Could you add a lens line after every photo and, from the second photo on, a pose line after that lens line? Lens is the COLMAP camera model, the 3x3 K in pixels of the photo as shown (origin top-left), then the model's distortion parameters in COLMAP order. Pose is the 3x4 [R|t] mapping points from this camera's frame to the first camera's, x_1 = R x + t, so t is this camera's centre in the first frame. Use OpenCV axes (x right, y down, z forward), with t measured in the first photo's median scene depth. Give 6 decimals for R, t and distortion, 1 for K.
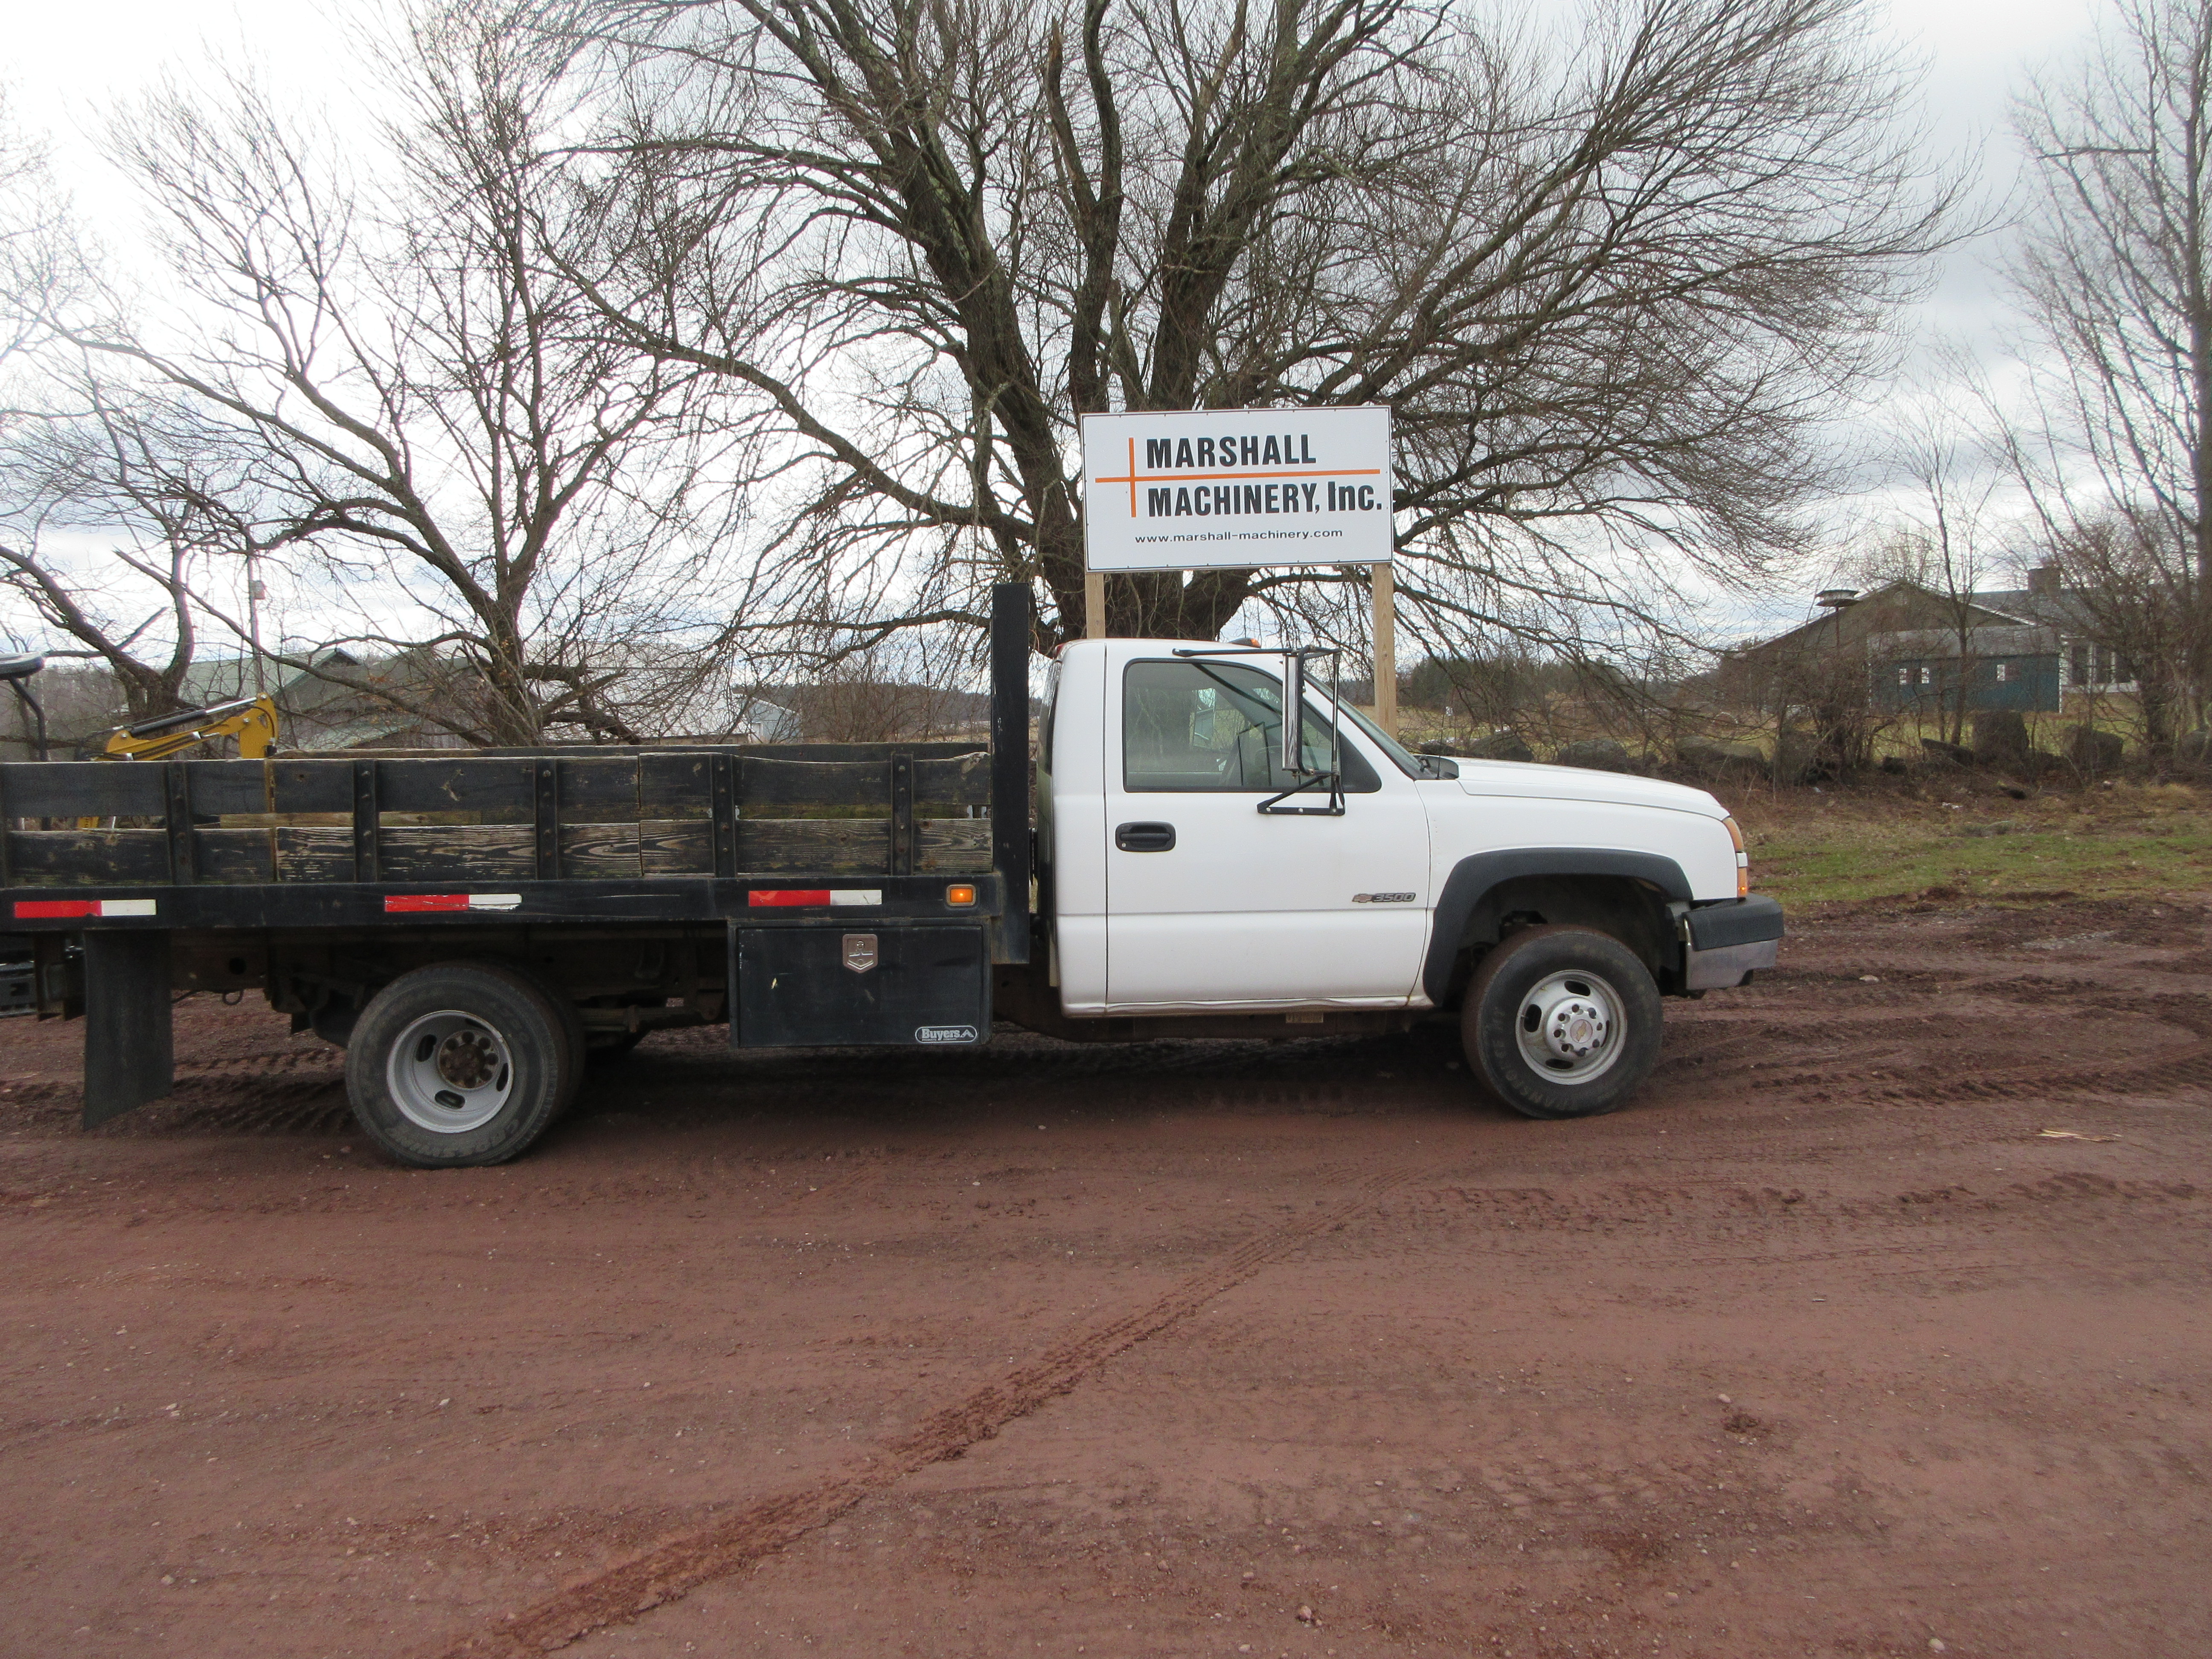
lens RADIAL K [[1603.6, 0, 1107.8], [0, 1603.6, 838.0], [0, 0, 1]] dist [0.009358, -0.007132]
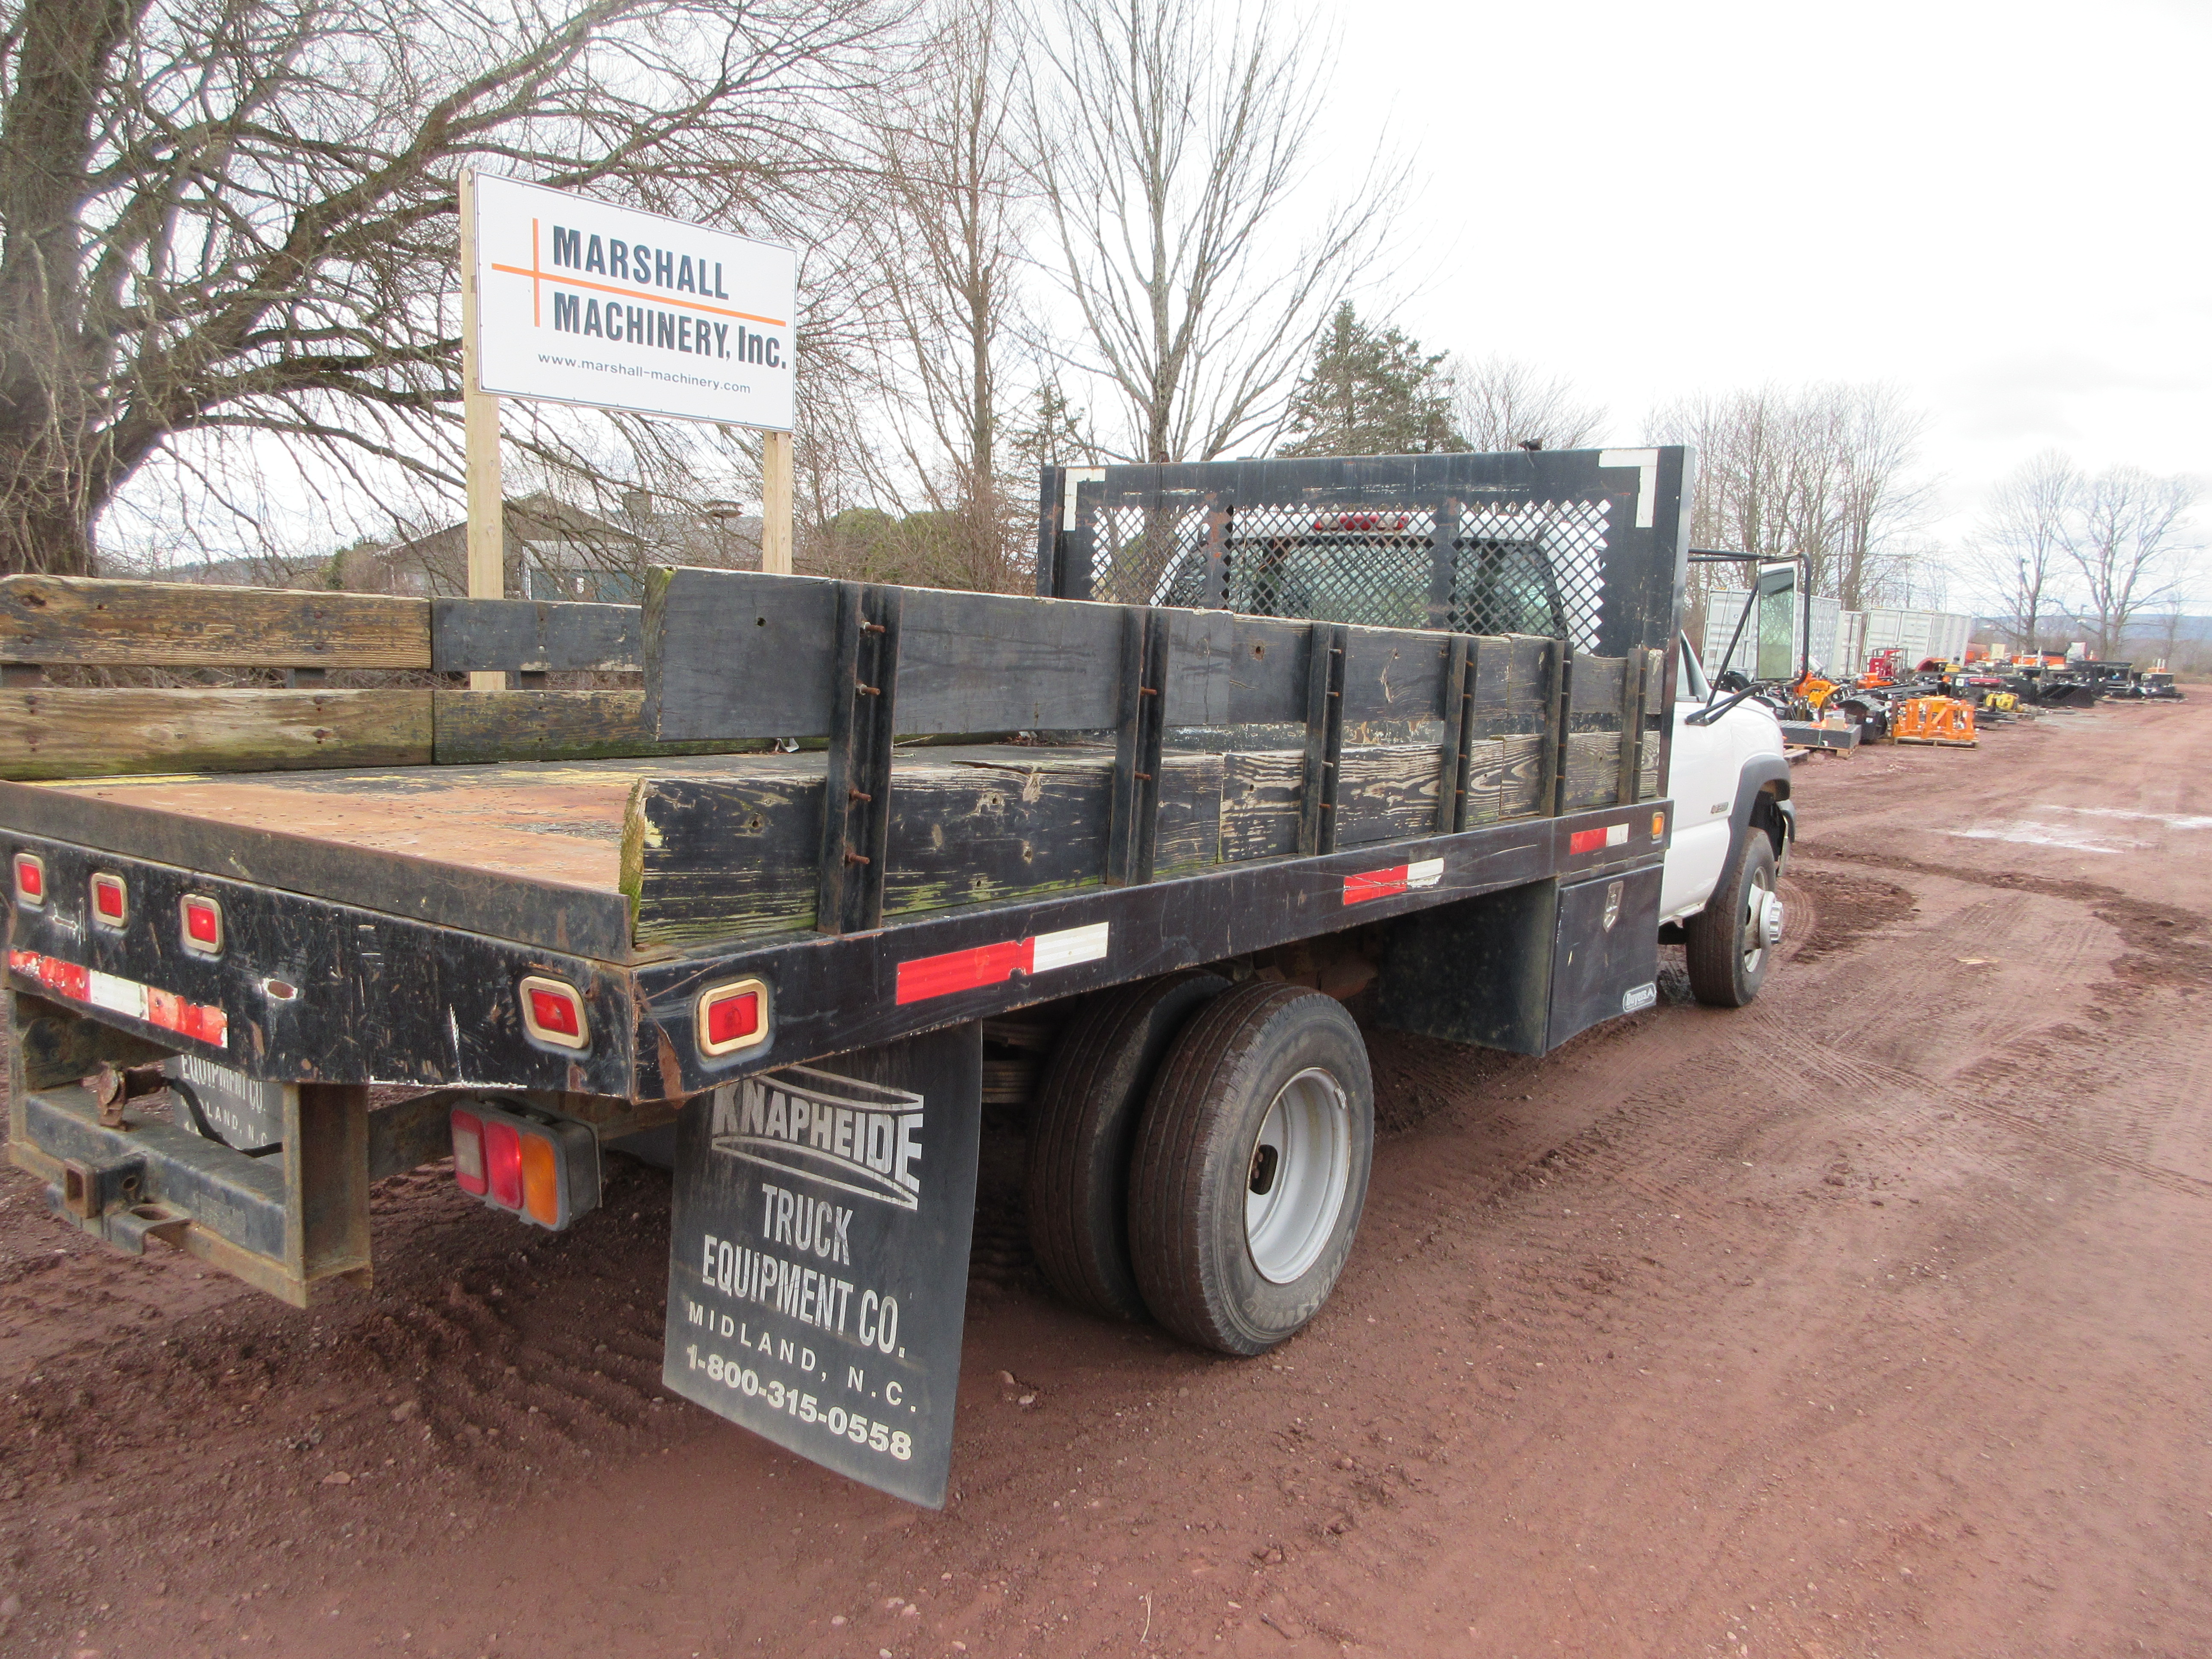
lens RADIAL K [[1603.6, 0, 1115.6], [0, 1603.6, 825.2], [0, 0, 1]] dist [0.009358, -0.007132]
pose [[0.651517, -0.052940, 0.756785, -0.387326], [0.014982, 0.998266, 0.056934, -0.005700], [-0.758486, -0.025755, 0.651180, 0.297775]]
